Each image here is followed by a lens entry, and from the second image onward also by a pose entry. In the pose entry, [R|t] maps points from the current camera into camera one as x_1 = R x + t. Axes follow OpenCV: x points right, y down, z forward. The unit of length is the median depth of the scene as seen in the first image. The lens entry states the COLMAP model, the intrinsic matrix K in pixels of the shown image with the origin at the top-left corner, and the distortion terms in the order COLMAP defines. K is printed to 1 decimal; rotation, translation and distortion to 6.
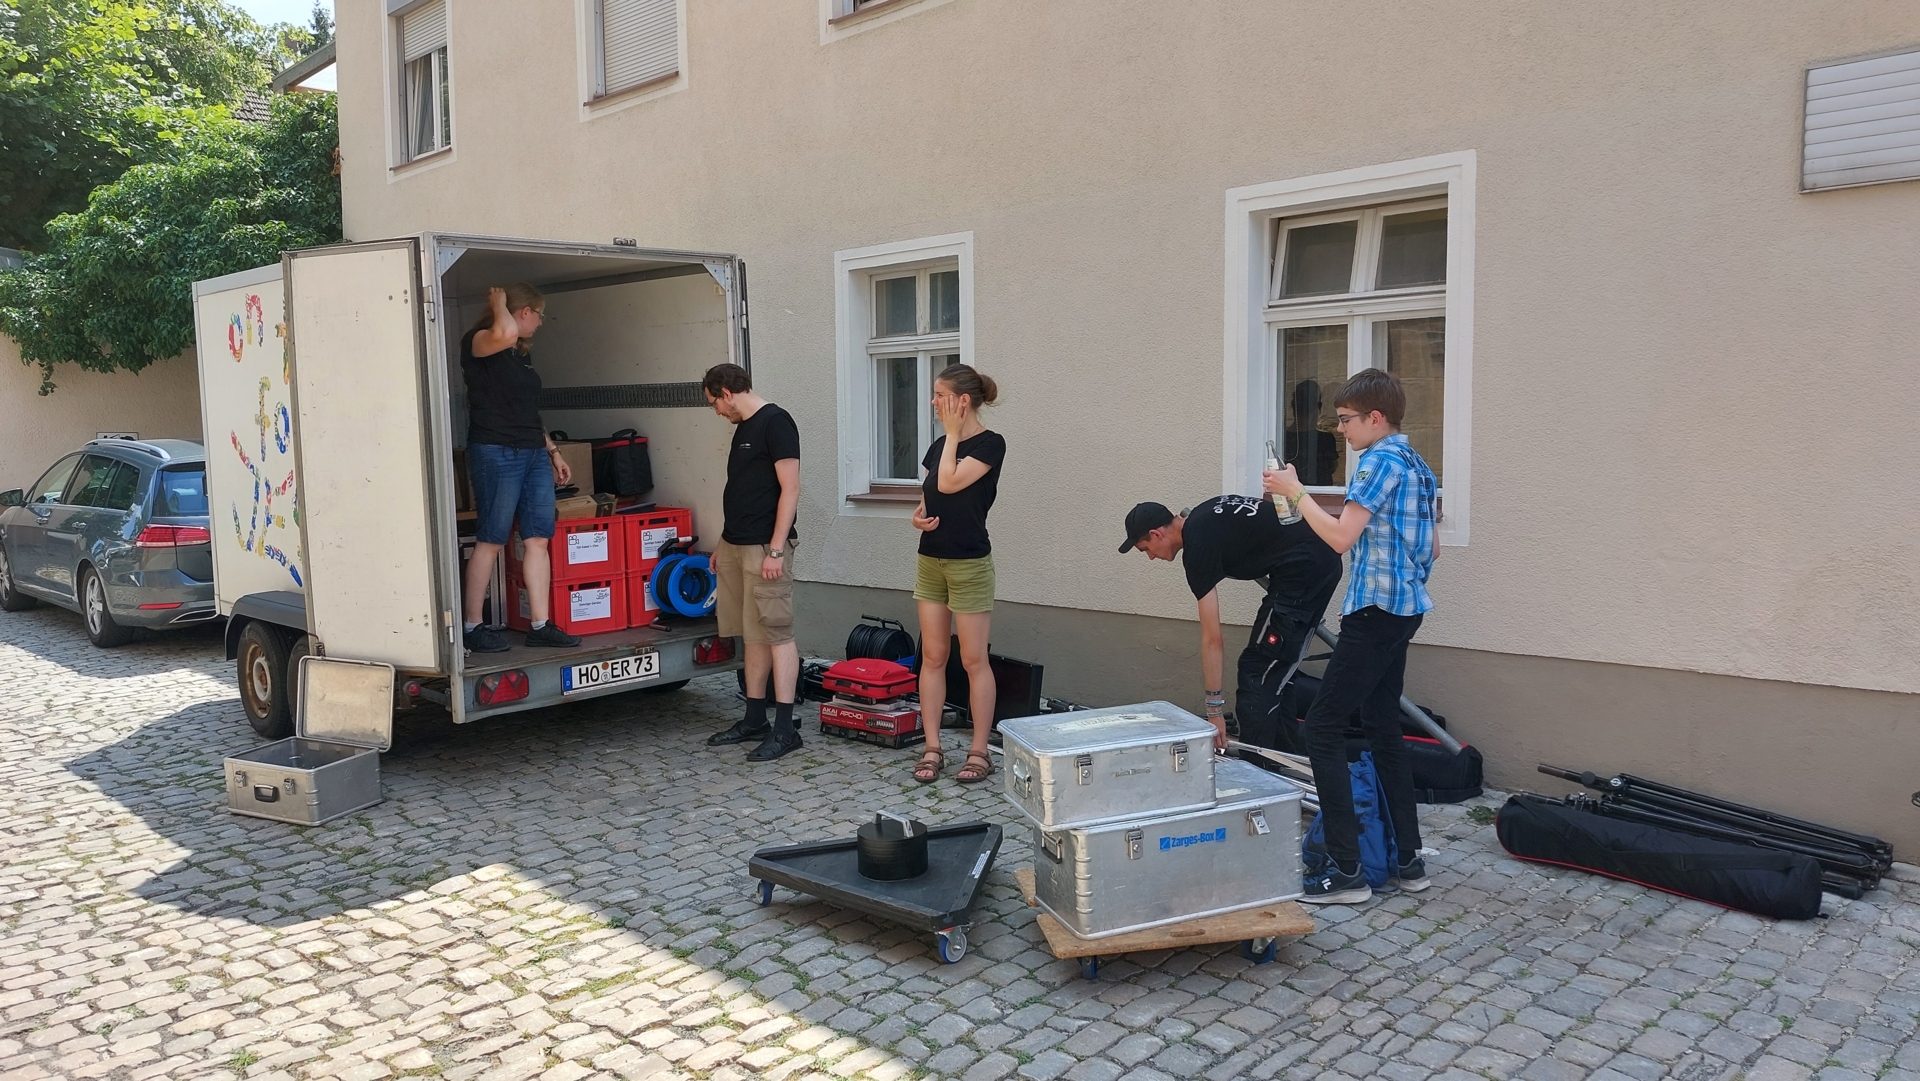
lens RADIAL K [[1362.1, 0, 969.5], [0, 1362.1, 546.6], [0, 0, 1]] dist [0.040545, -0.034119]
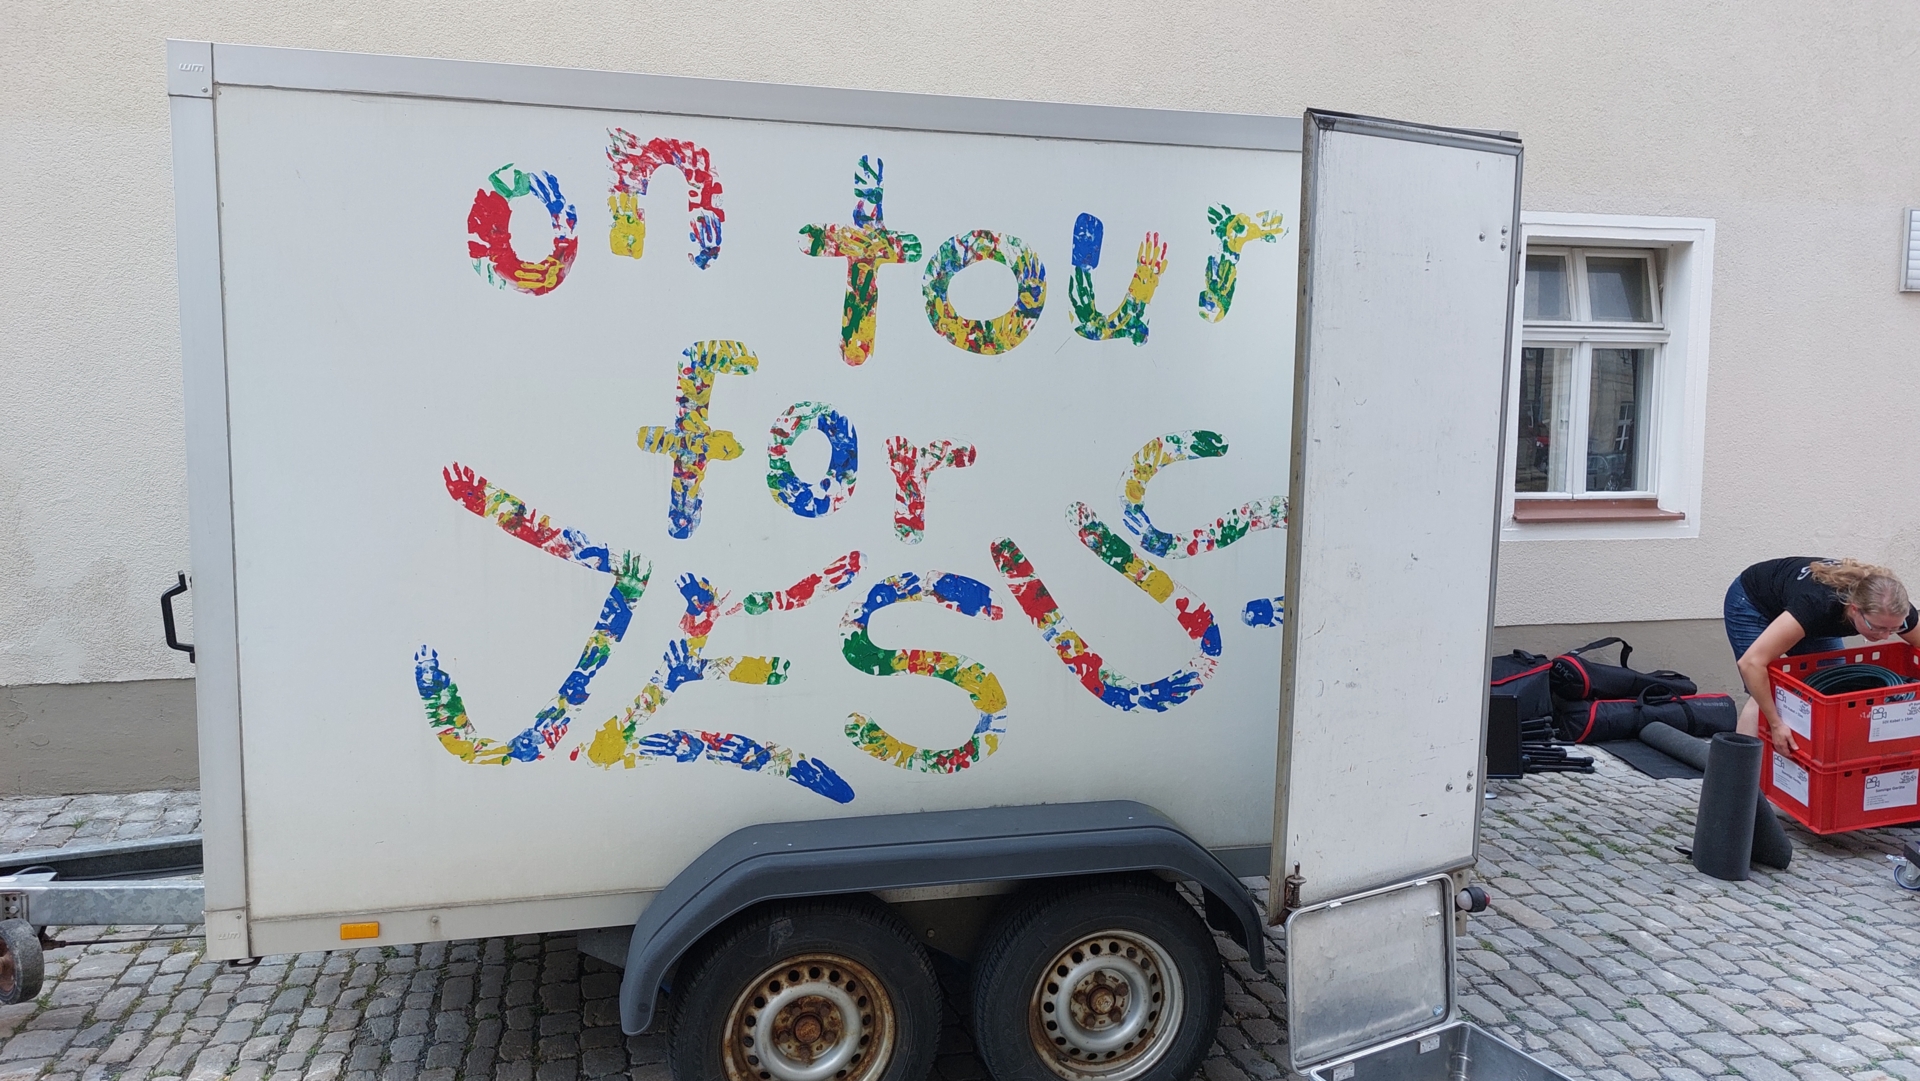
lens RADIAL K [[1362.1, 0, 969.5], [0, 1362.1, 546.6], [0, 0, 1]] dist [0.040545, -0.034119]
pose [[0.535371, -0.078225, 0.840987, -0.999662], [0.052292, 0.996862, 0.059435, -0.096646], [-0.842997, 0.012157, 0.537781, 0.847278]]
